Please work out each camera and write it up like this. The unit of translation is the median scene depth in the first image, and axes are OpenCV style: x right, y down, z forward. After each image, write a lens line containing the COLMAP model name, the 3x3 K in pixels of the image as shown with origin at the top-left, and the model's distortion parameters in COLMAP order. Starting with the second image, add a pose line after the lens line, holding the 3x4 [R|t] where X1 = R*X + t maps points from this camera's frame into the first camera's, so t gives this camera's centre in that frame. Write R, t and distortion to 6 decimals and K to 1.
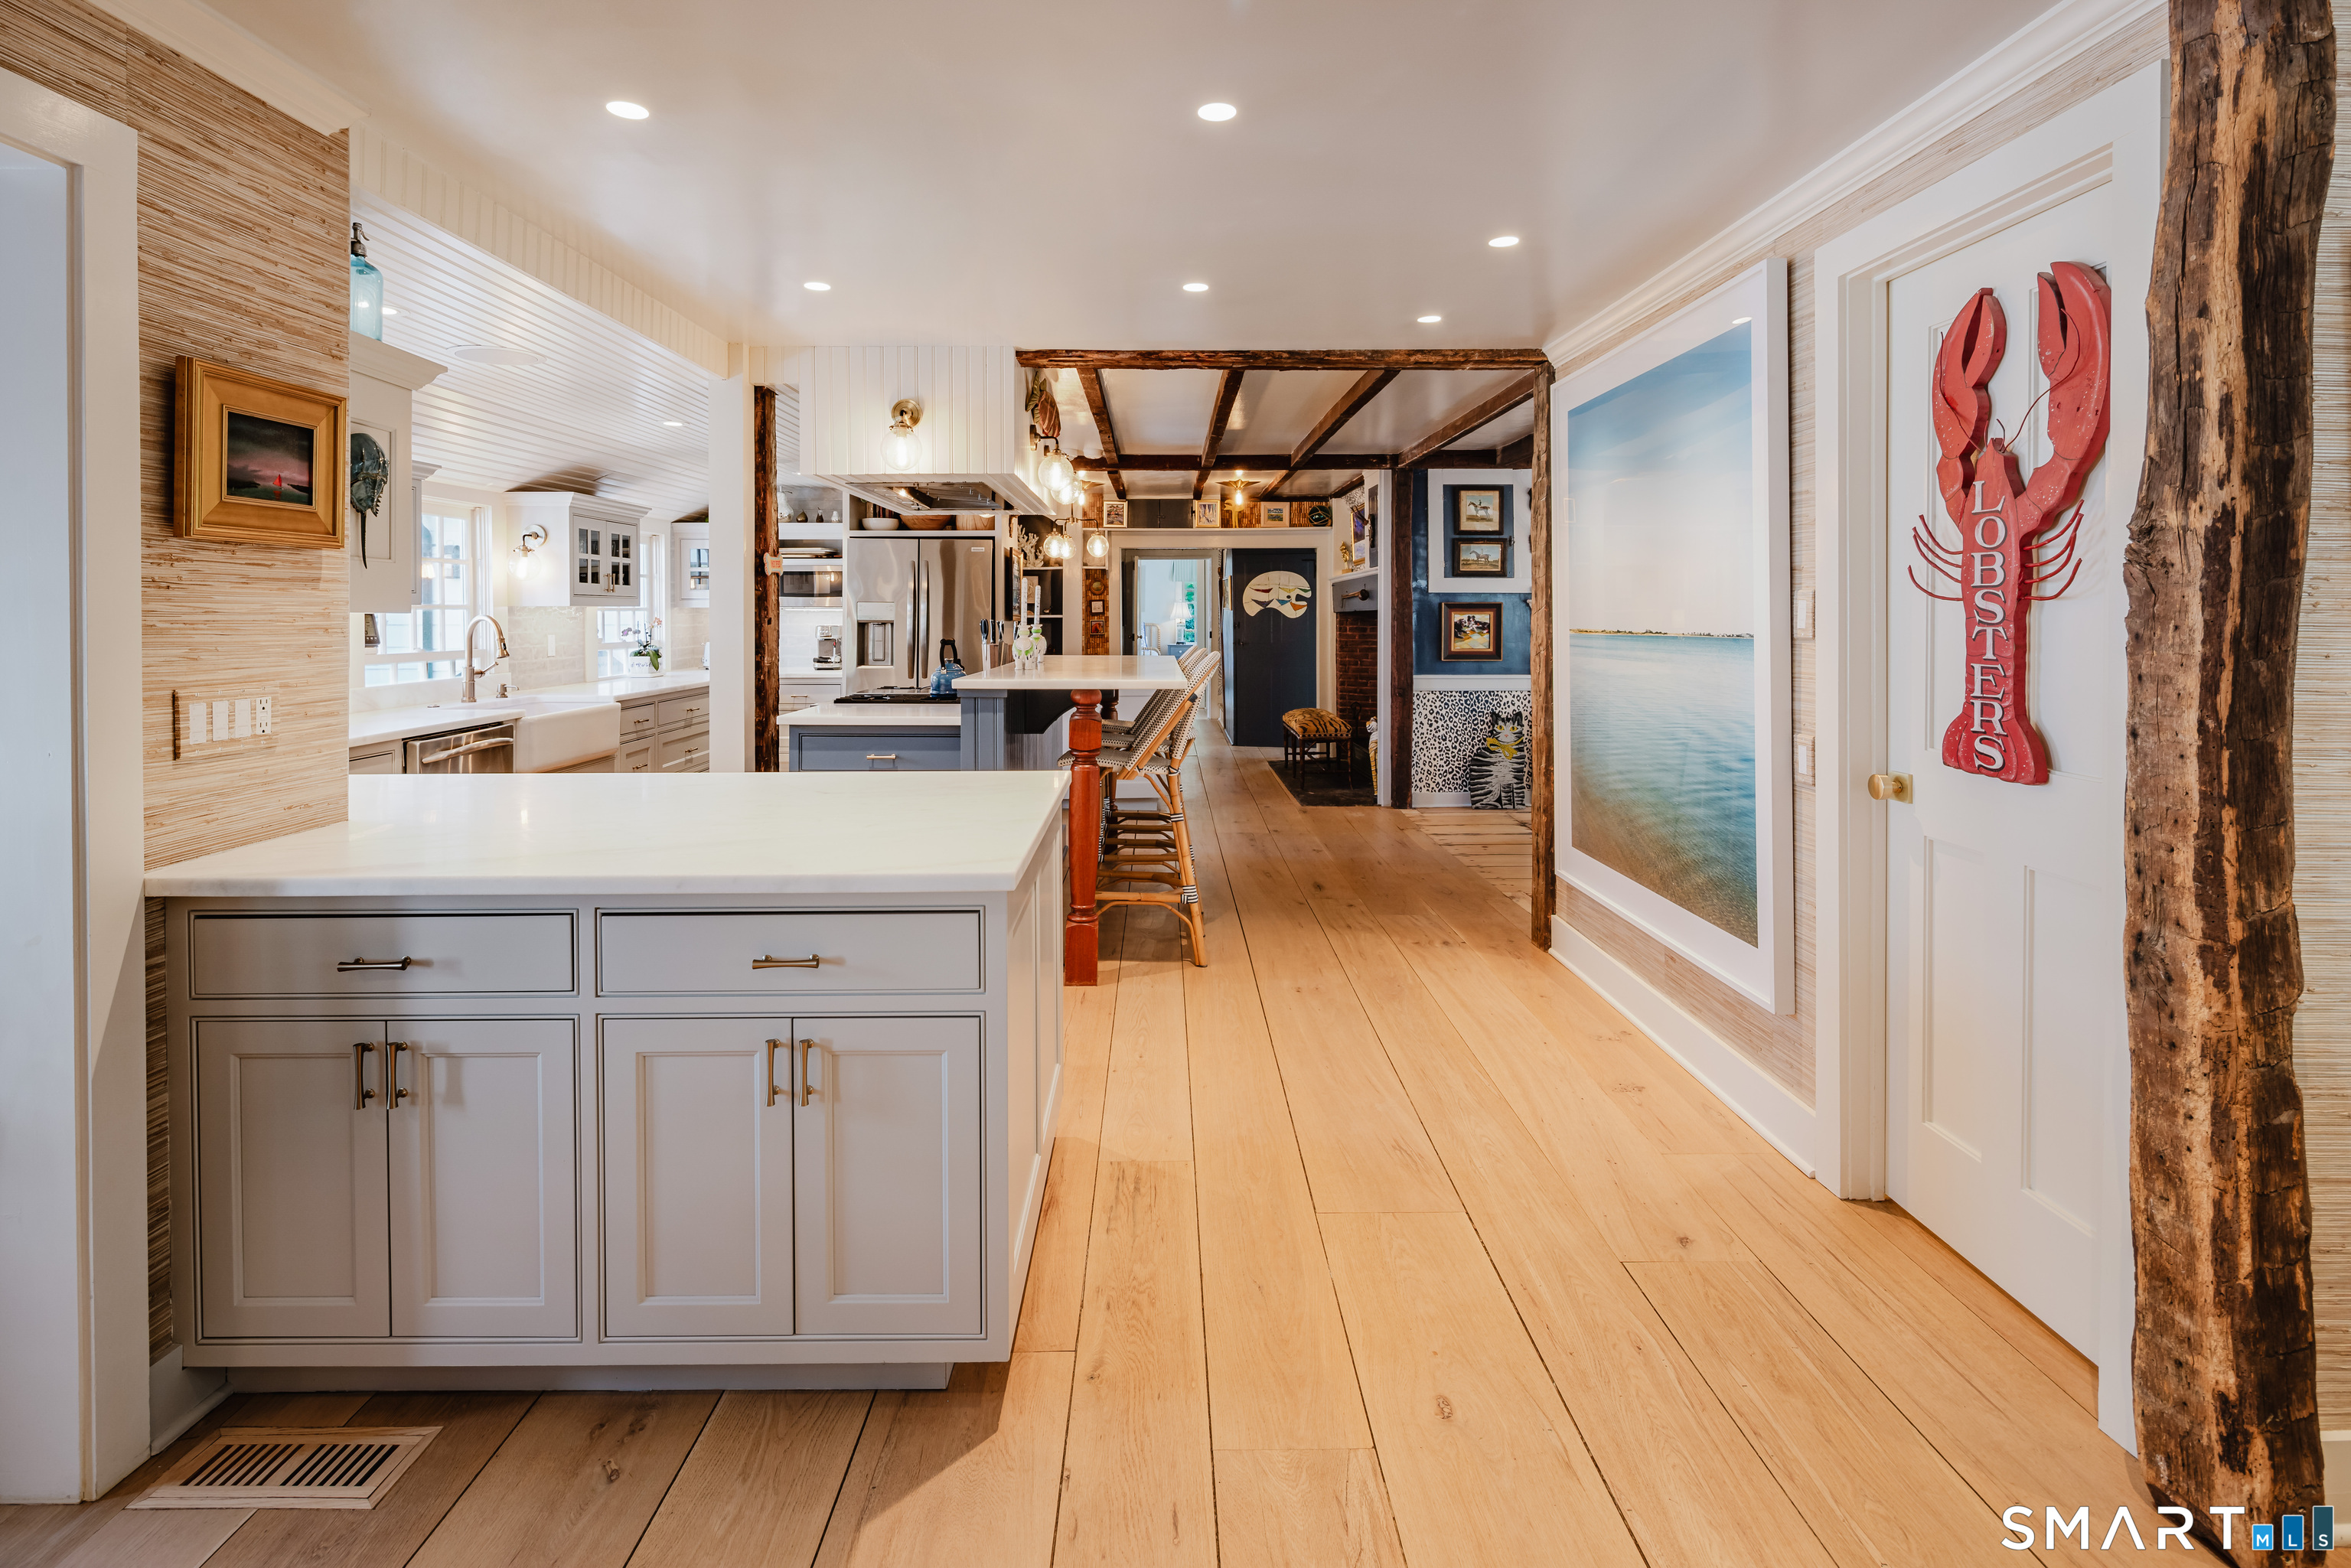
lens RADIAL K [[1128.1, 0, 1163.6], [0, 1128.1, 626.9], [0, 0, 1]] dist [-0.004826, -0.002029]
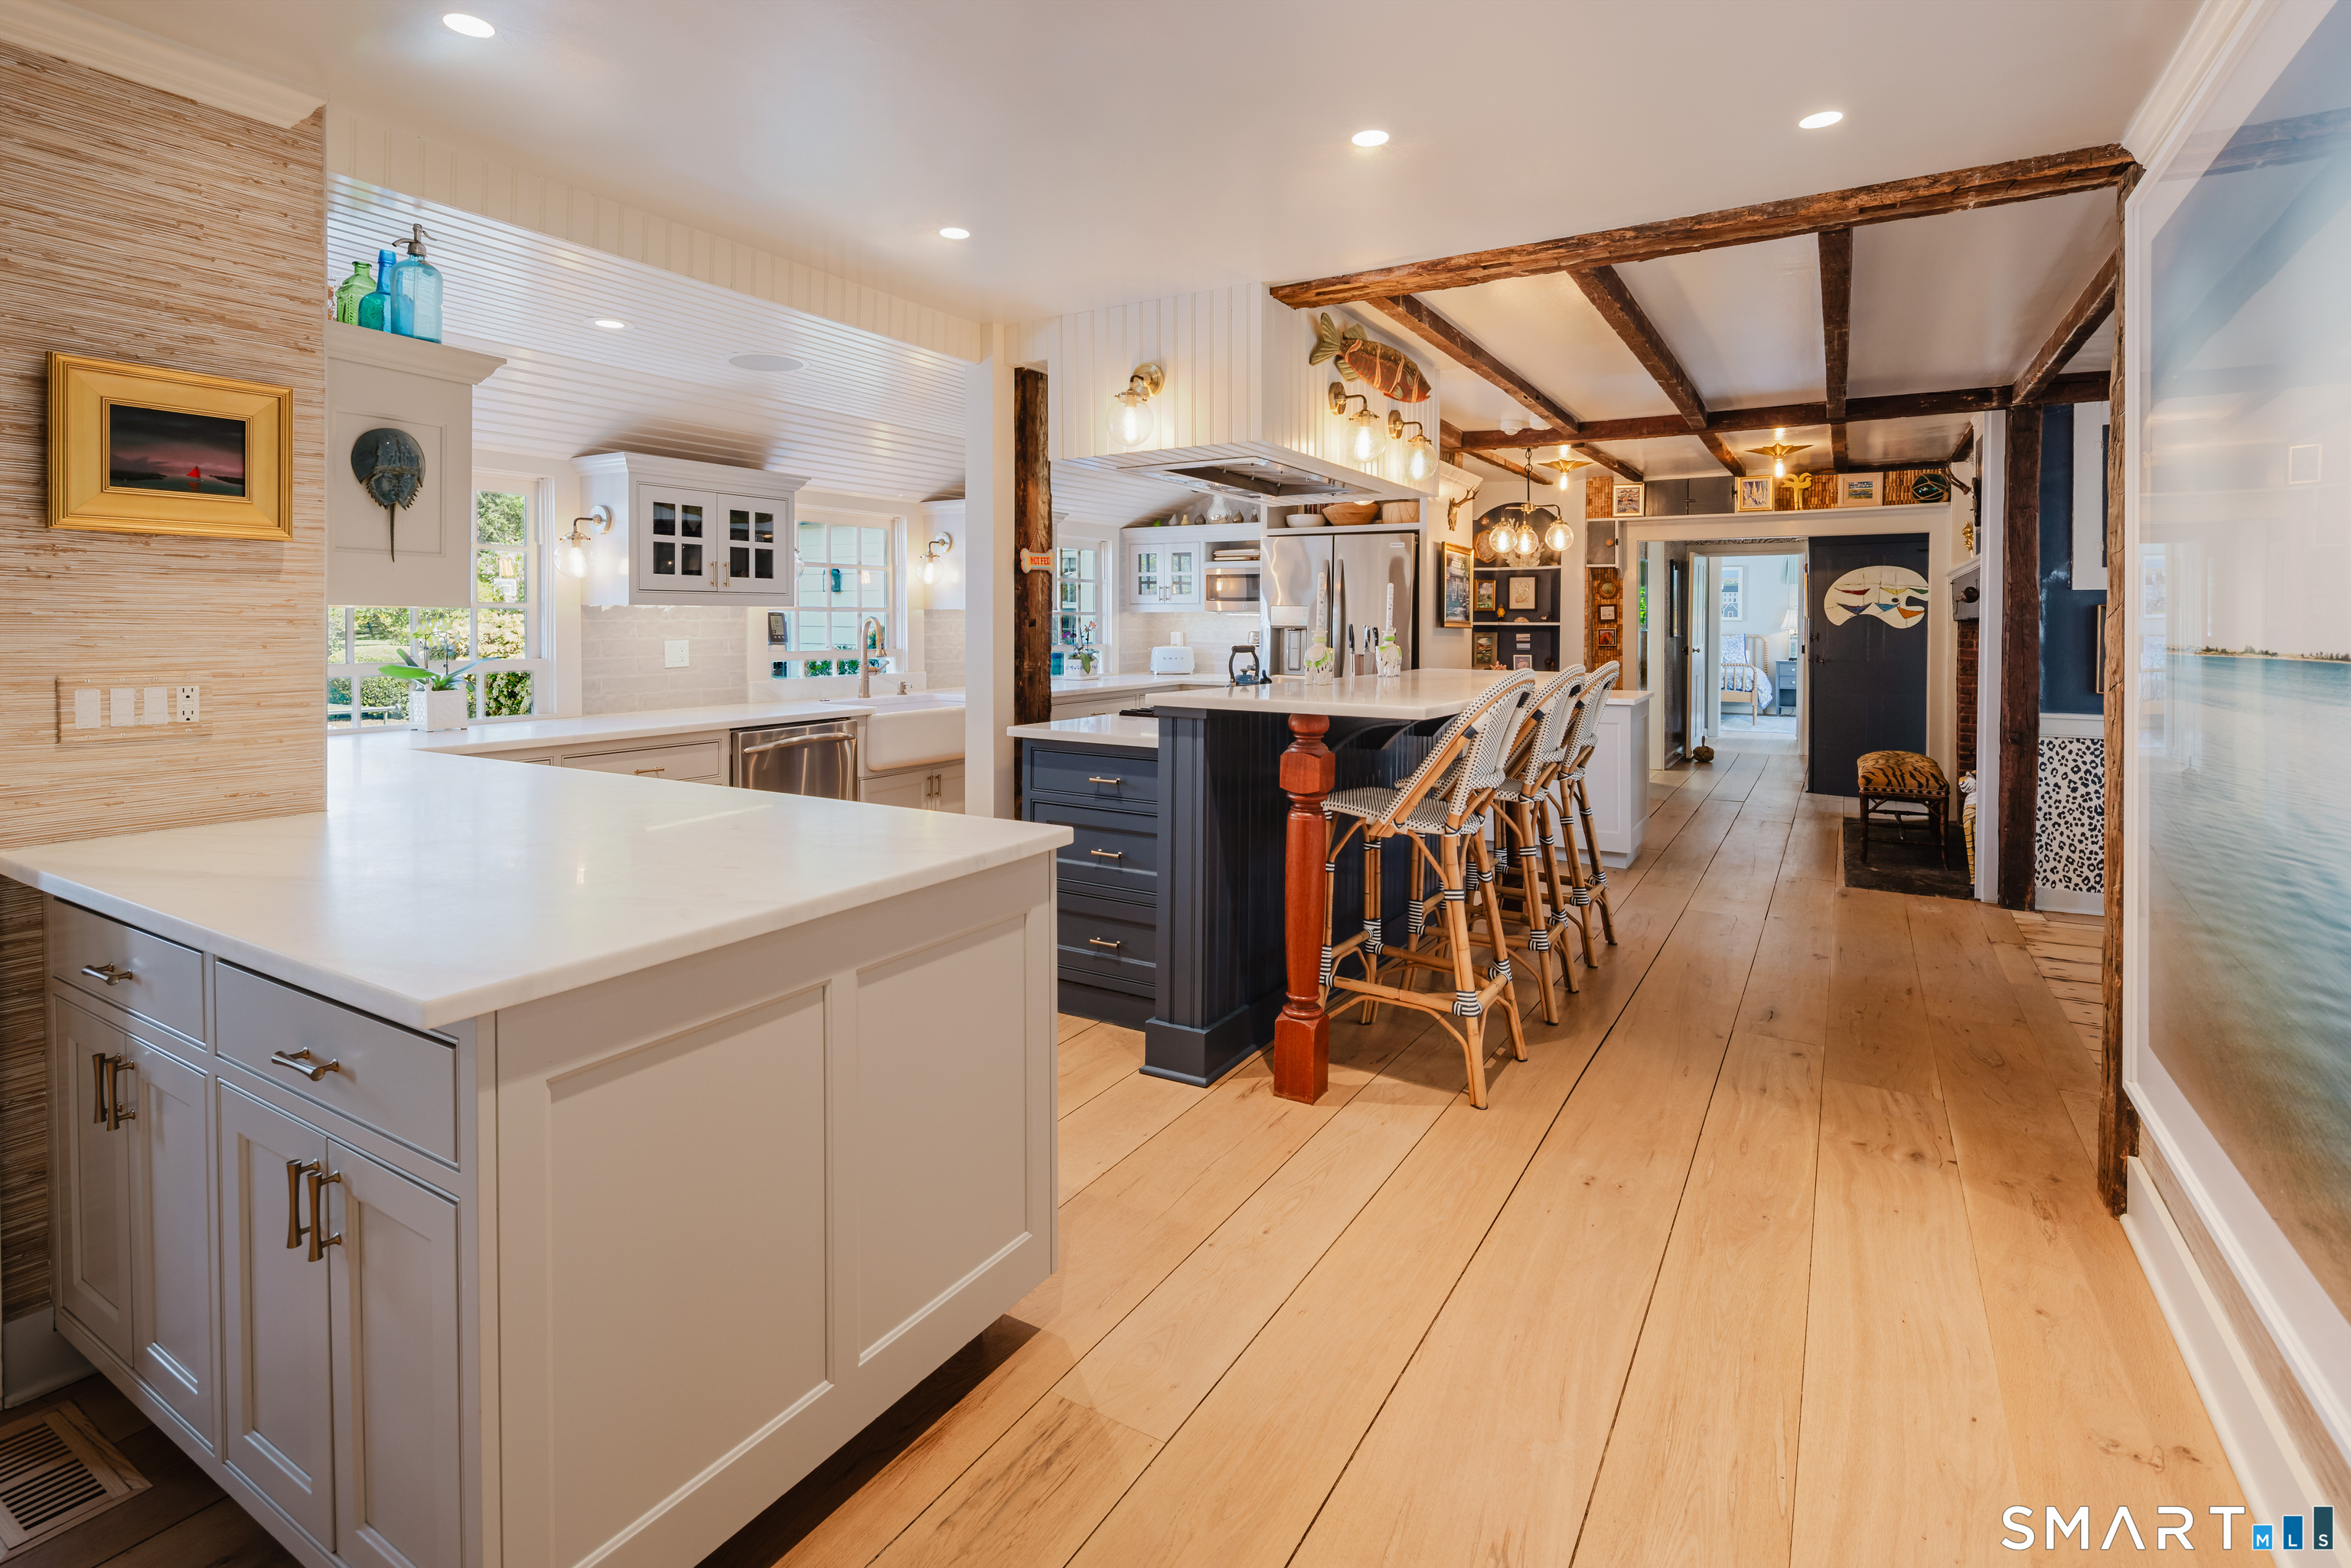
lens RADIAL K [[1121.6, 0, 1177.4], [0, 1121.6, 640.3], [0, 0, 1]] dist [0.001006, -0.002126]
pose [[0.851793, 0.013145, -0.523714, 0.236336], [-0.011535, 0.999913, 0.006336, 0.002126], [0.523752, 0.000644, 0.851871, 0.287652]]
